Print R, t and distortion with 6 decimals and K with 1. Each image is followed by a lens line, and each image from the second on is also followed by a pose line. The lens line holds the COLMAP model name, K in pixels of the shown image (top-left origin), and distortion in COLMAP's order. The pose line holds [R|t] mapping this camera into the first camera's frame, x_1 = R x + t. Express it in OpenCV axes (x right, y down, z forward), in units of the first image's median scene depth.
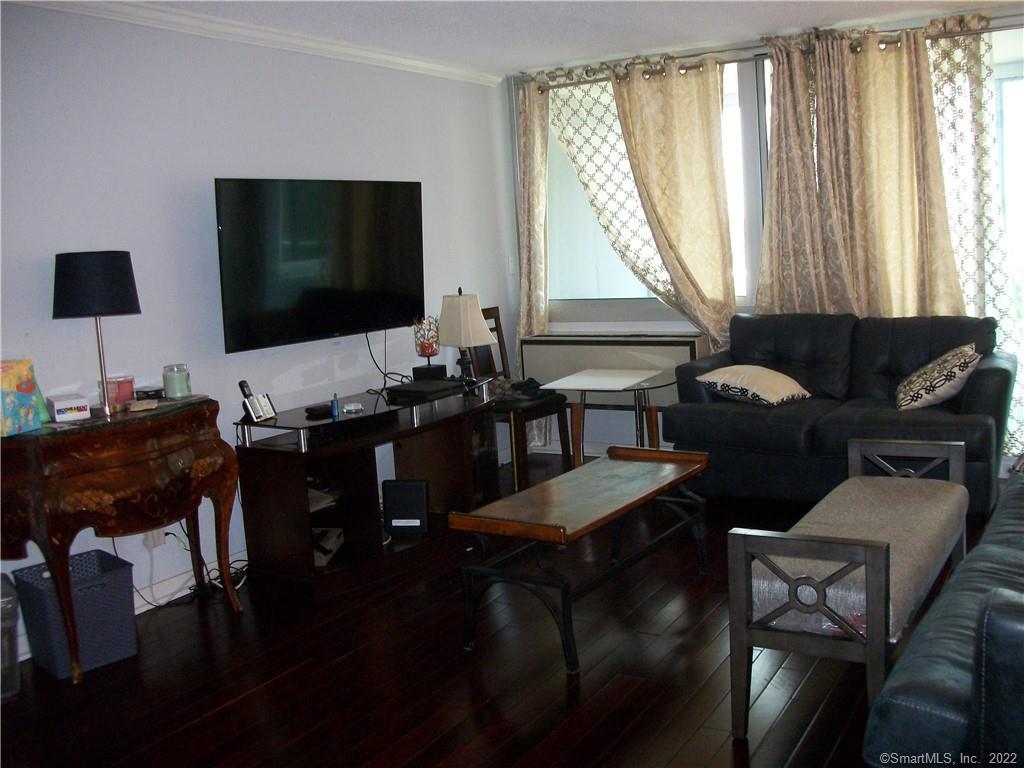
lens RADIAL K [[1022.5, 0, 512.0], [0, 1022.5, 384.0], [0, 0, 1]] dist [-0.105376, 0.019525]
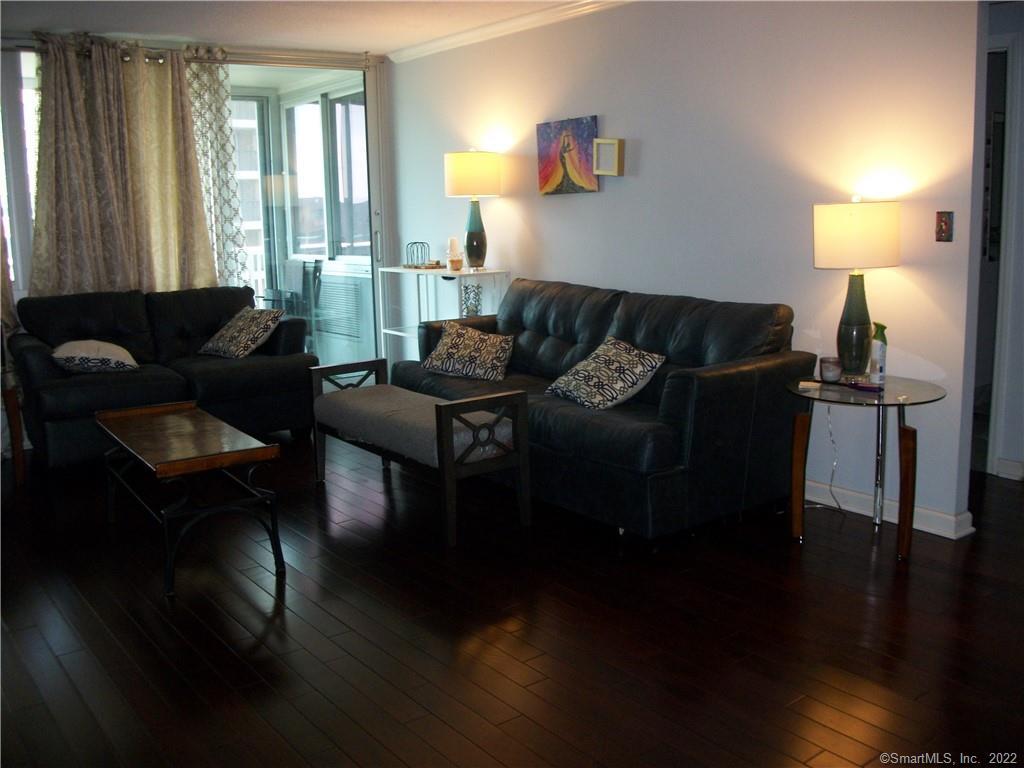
lens RADIAL K [[1044.2, 0, 511.0], [0, 1044.2, 367.5], [0, 0, 1]] dist [-0.004268, -0.011711]
pose [[0.389958, -0.097737, 0.915631, -0.618850], [0.128589, 0.990388, 0.050952, 0.012779], [-0.911810, 0.097871, 0.398778, 0.151902]]
